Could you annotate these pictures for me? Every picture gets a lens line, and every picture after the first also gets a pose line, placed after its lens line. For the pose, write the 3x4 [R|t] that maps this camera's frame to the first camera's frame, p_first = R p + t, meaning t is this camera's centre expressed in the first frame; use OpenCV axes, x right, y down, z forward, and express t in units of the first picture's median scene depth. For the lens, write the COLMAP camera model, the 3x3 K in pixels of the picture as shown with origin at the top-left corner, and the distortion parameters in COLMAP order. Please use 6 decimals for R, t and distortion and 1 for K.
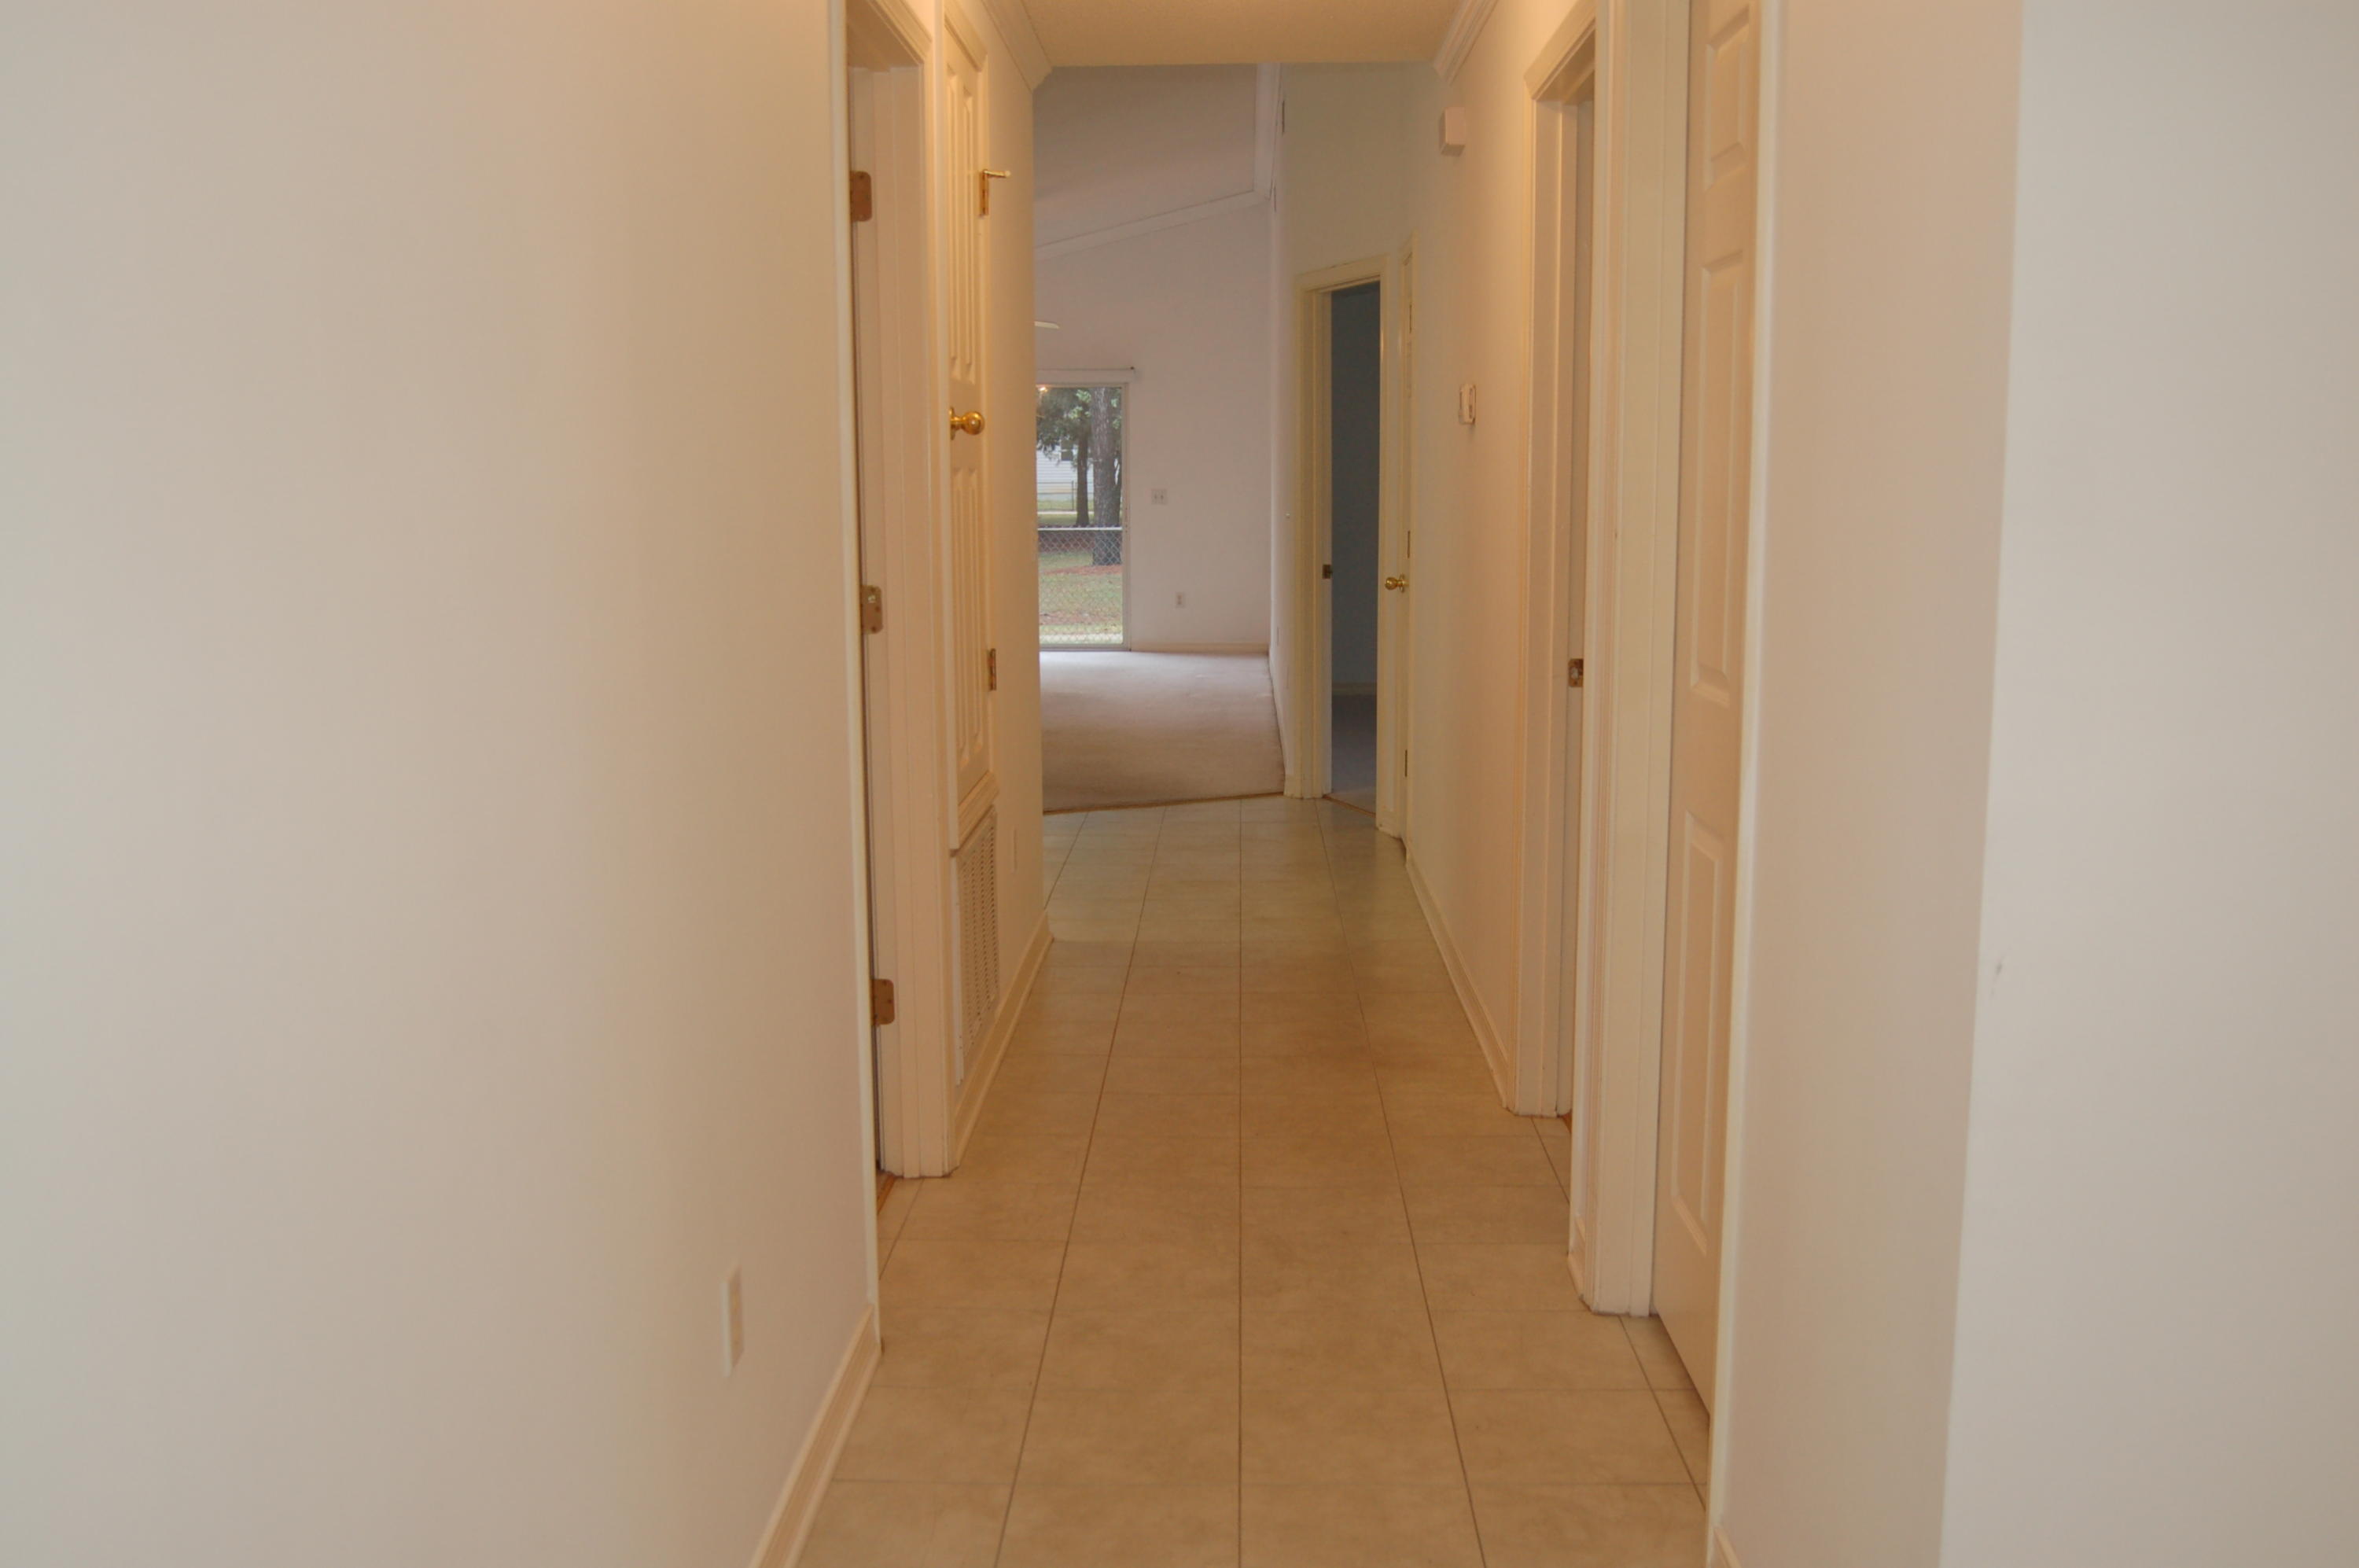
lens RADIAL K [[2202.1, 0, 1179.5], [0, 2202.1, 784.0], [0, 0, 1]] dist [-0.057391, -0.016891]
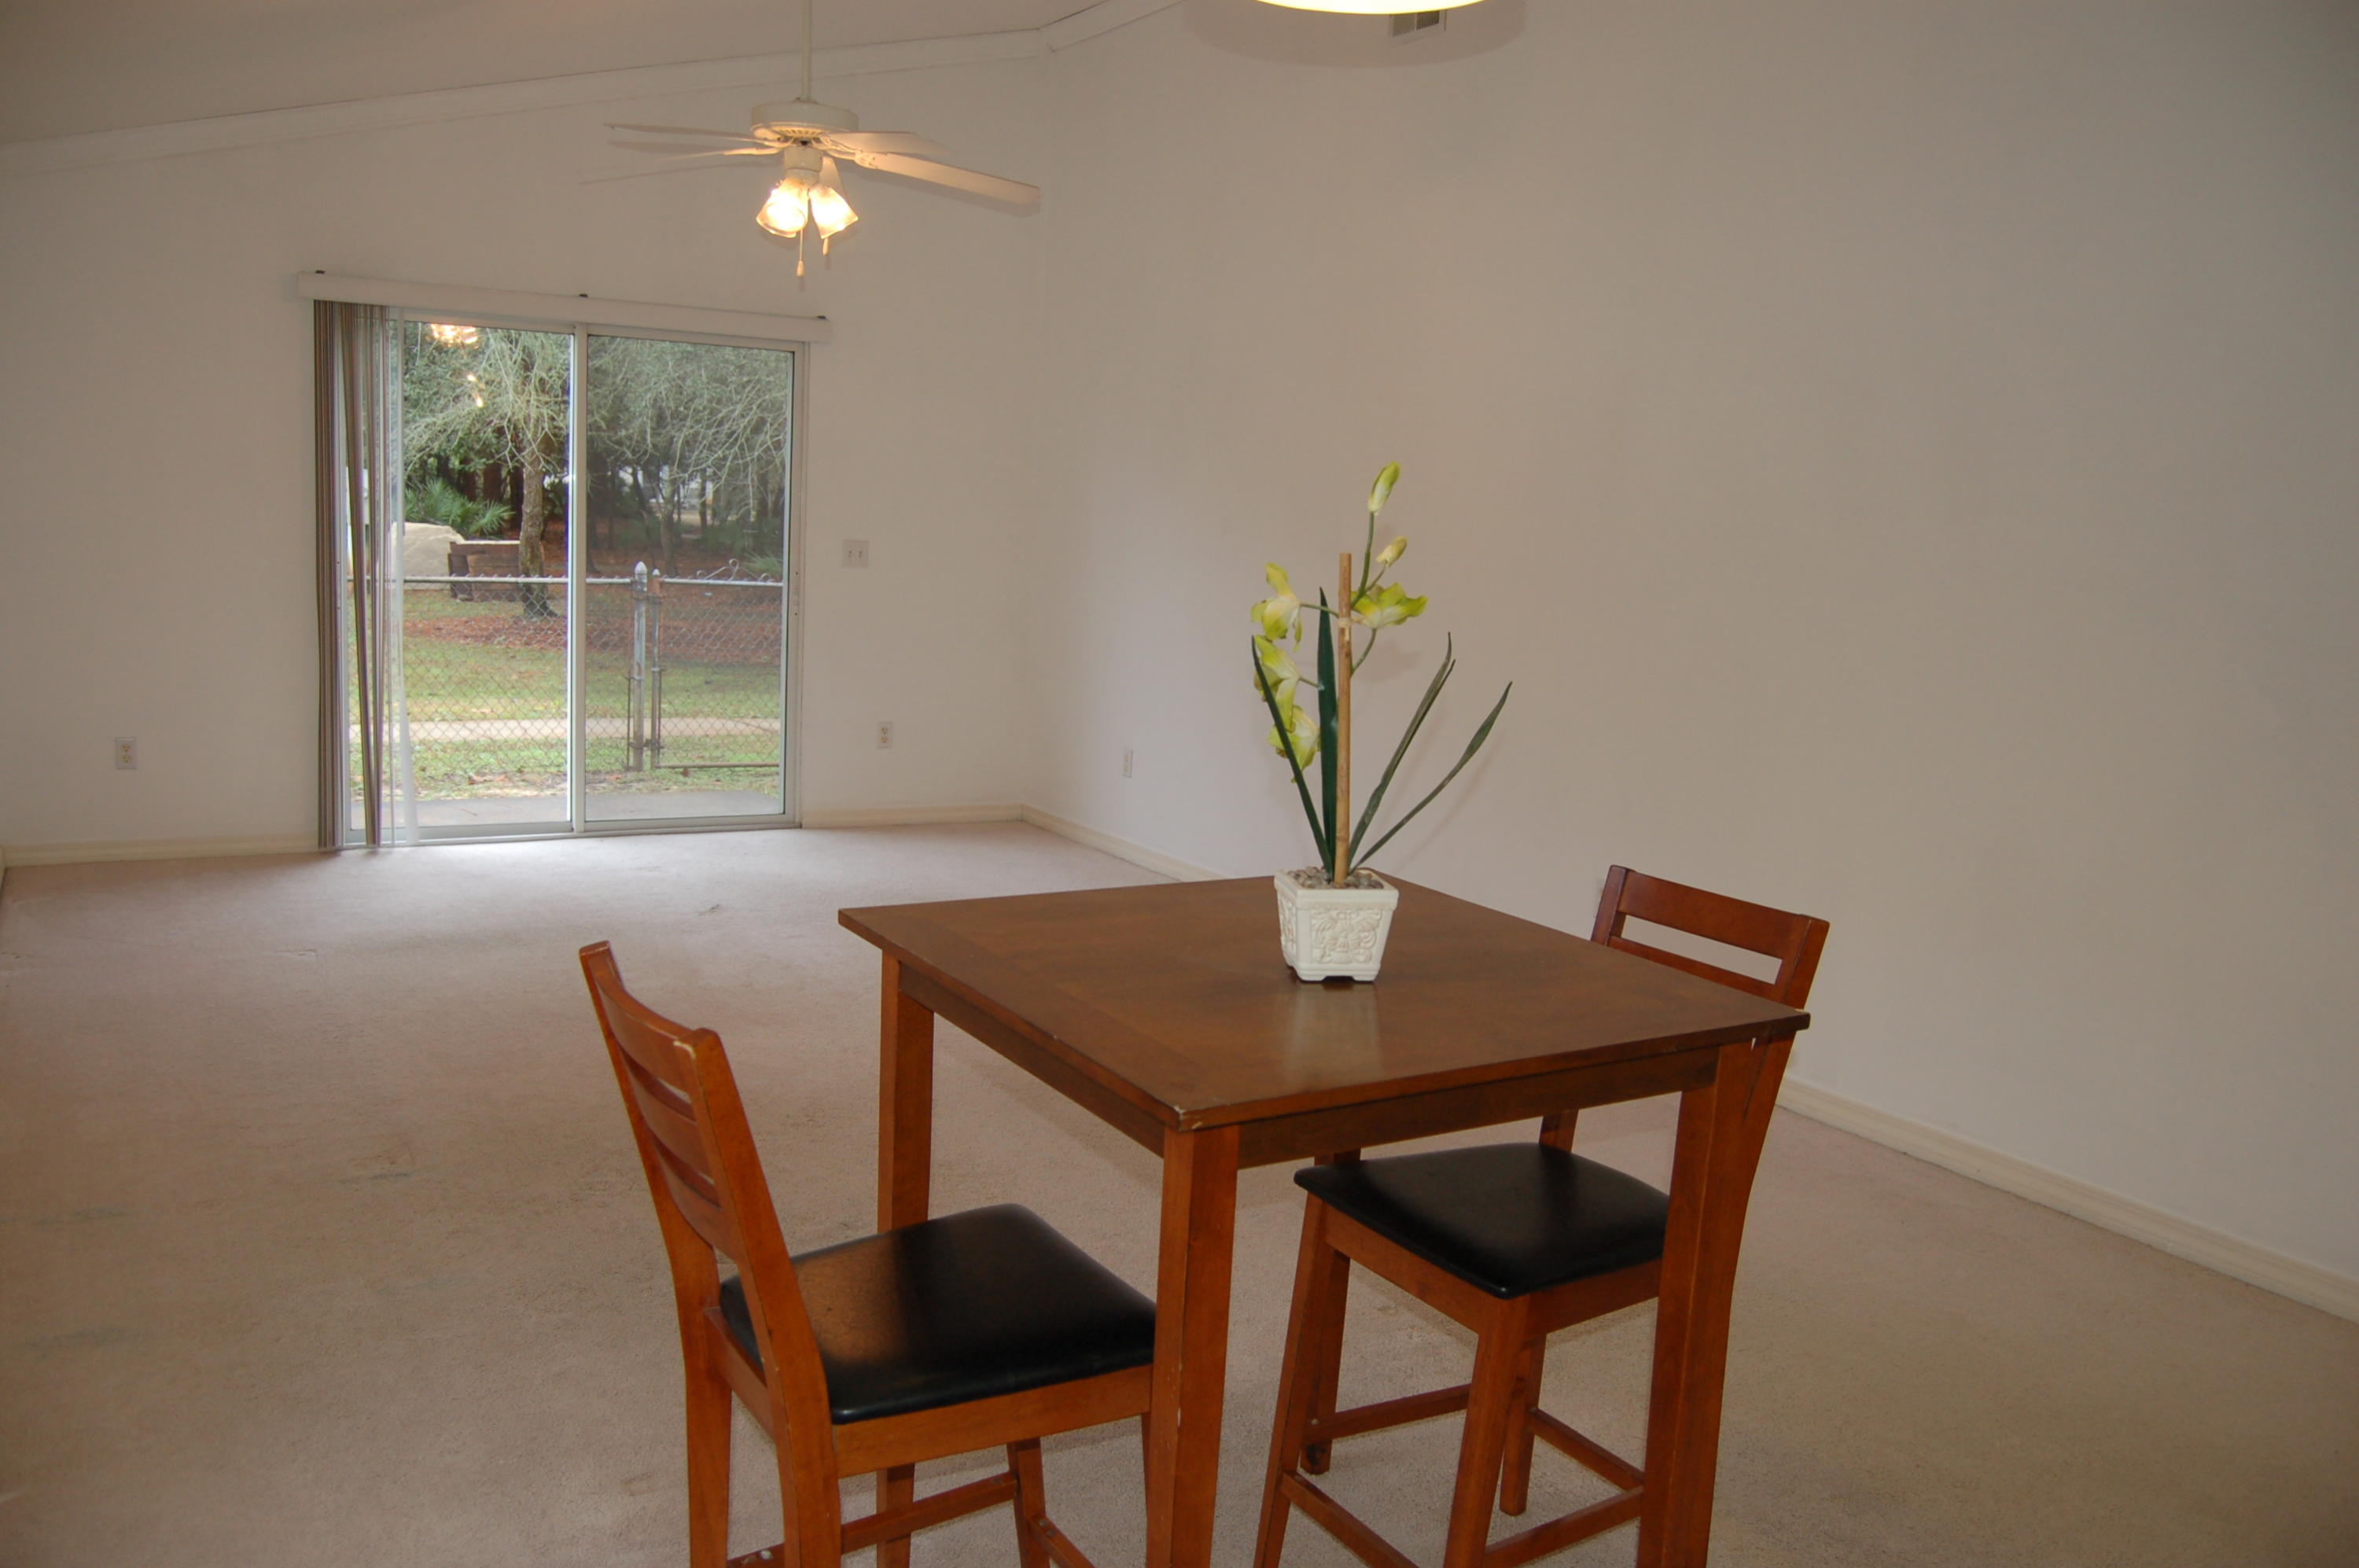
lens RADIAL K [[1841.1, 0, 1181.3], [0, 1841.1, 807.9], [0, 0, 1]] dist [-0.093220, 0.034591]
pose [[0.828841, -0.049815, 0.557262, -0.201313], [0.026840, 0.998422, 0.049331, -0.086584], [-0.558840, -0.025930, 0.828870, 0.565193]]
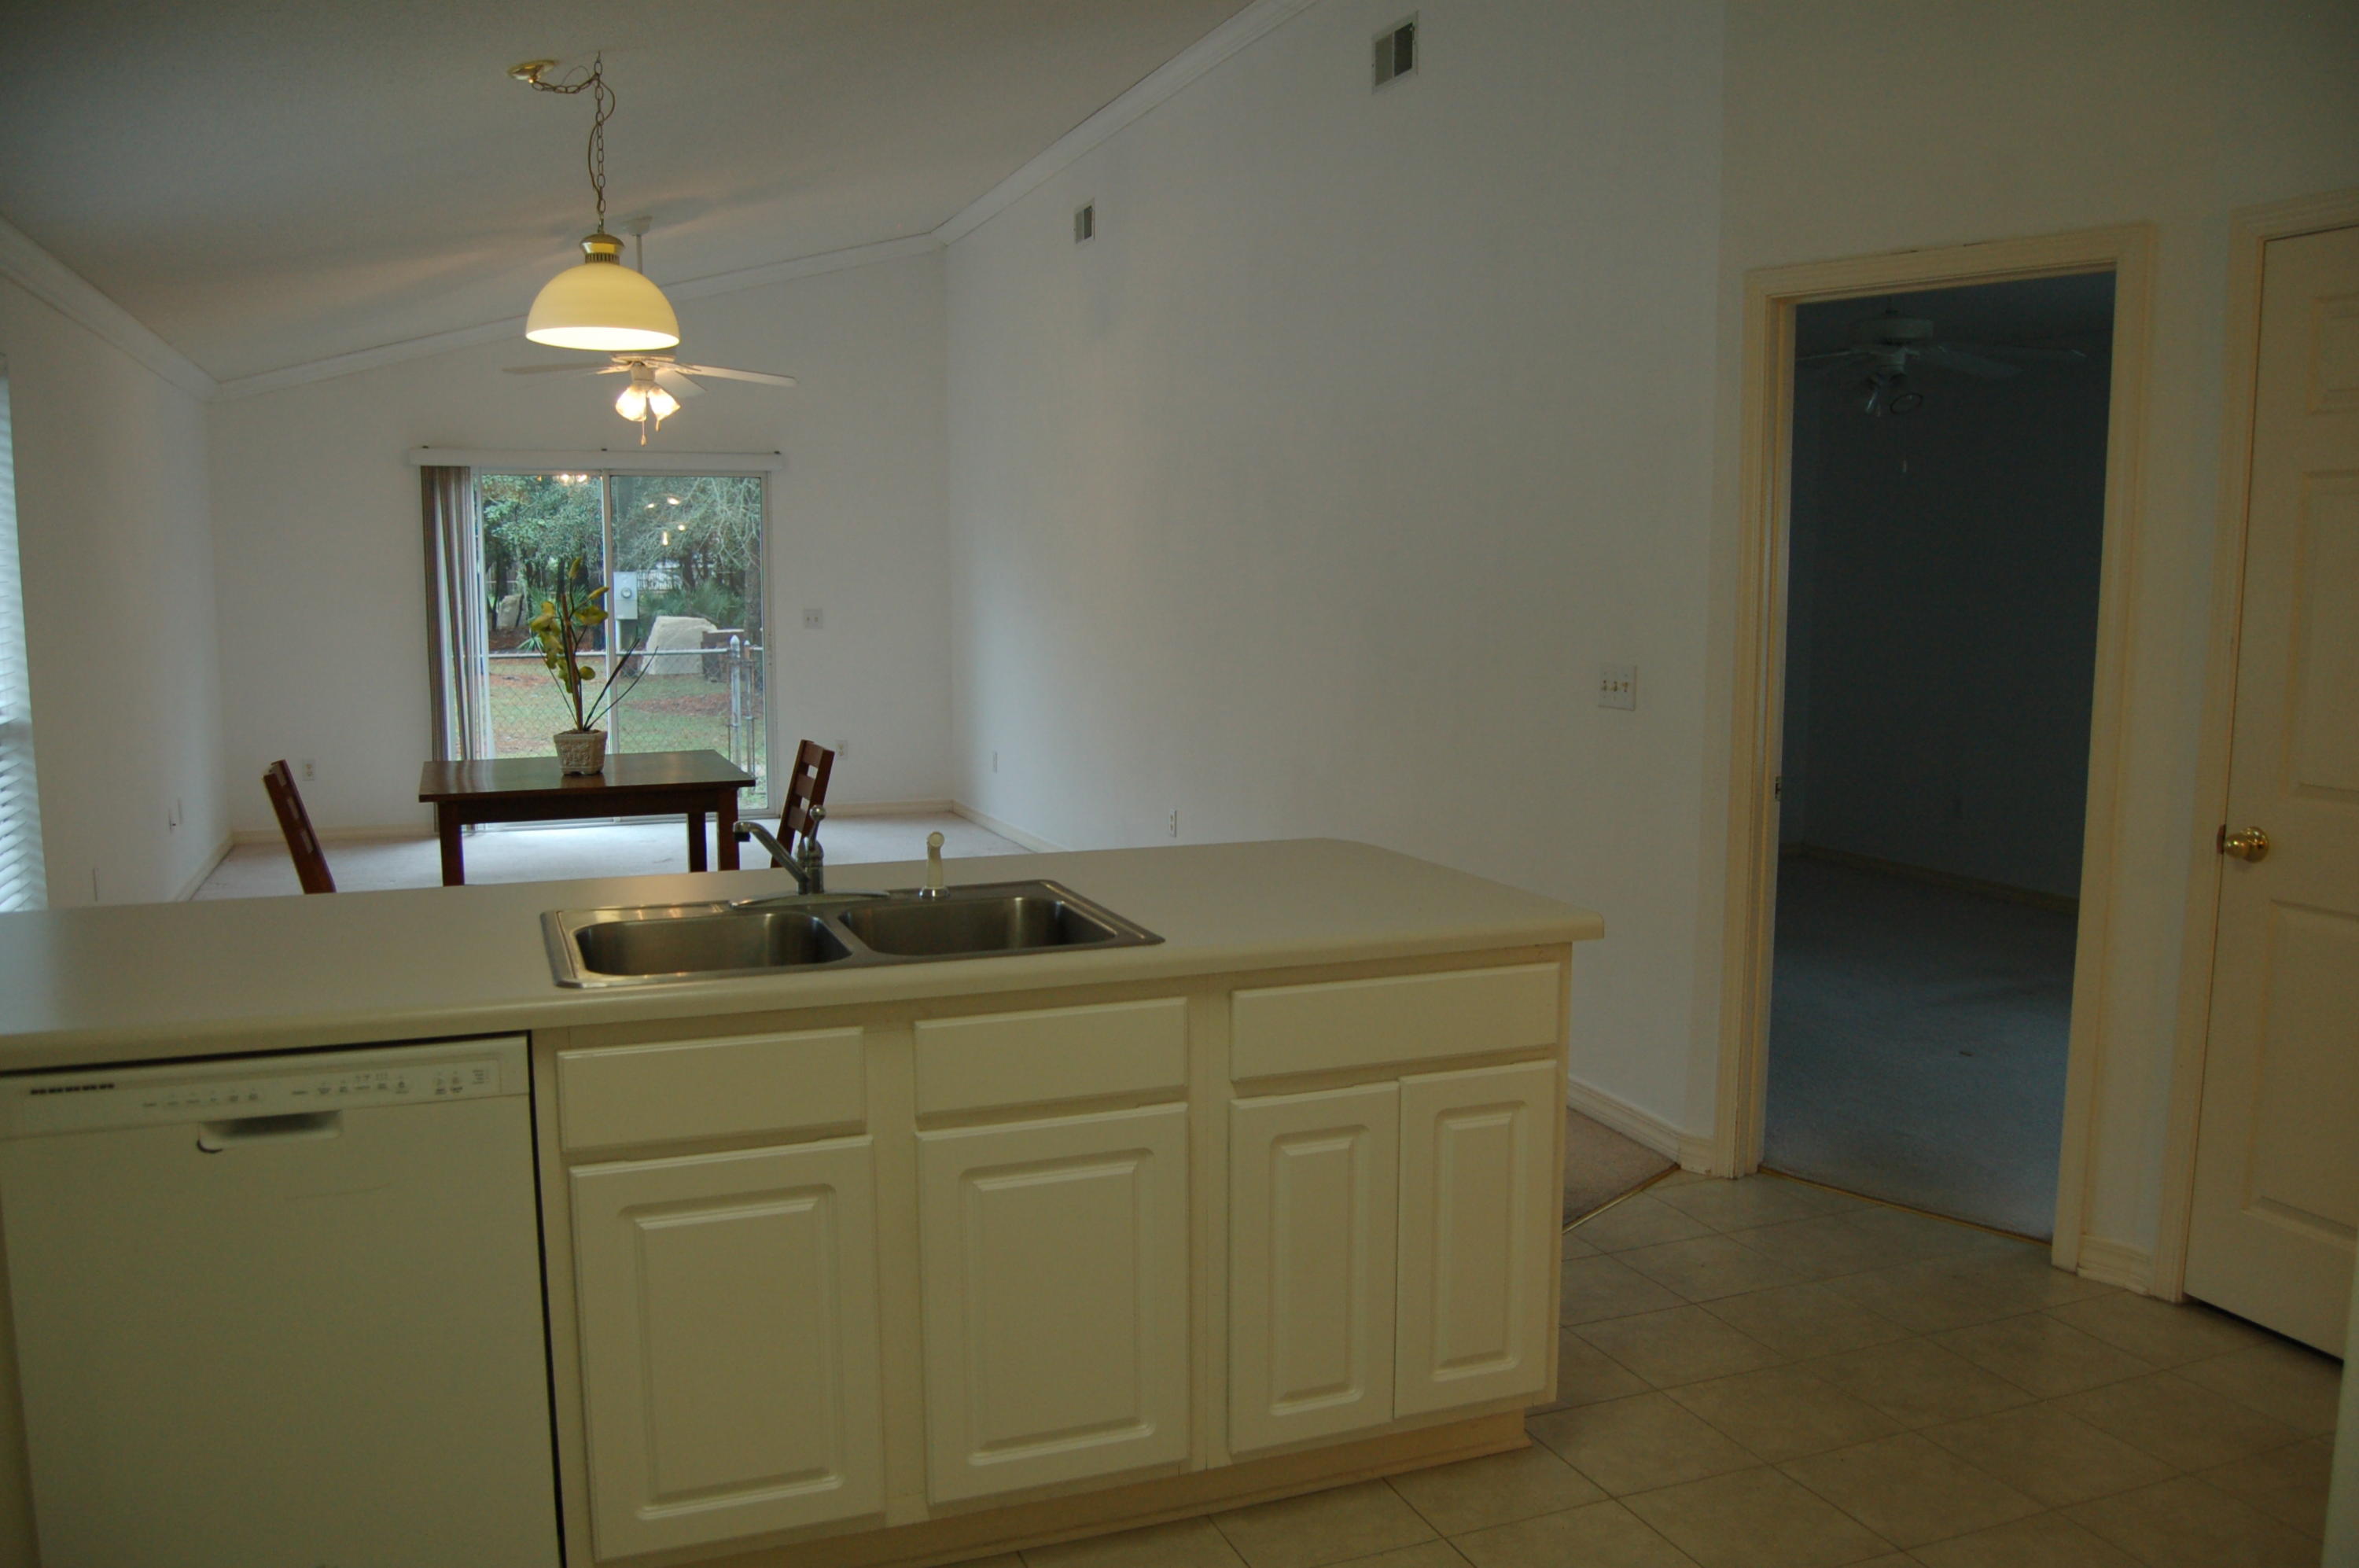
lens RADIAL K [[1841.1, 0, 1181.3], [0, 1841.1, 807.9], [0, 0, 1]] dist [-0.093220, 0.034591]
pose [[0.911383, -0.055048, 0.407860, -0.156402], [0.058436, 0.998283, 0.004159, -0.059199], [-0.407389, 0.020043, 0.913035, 0.360312]]
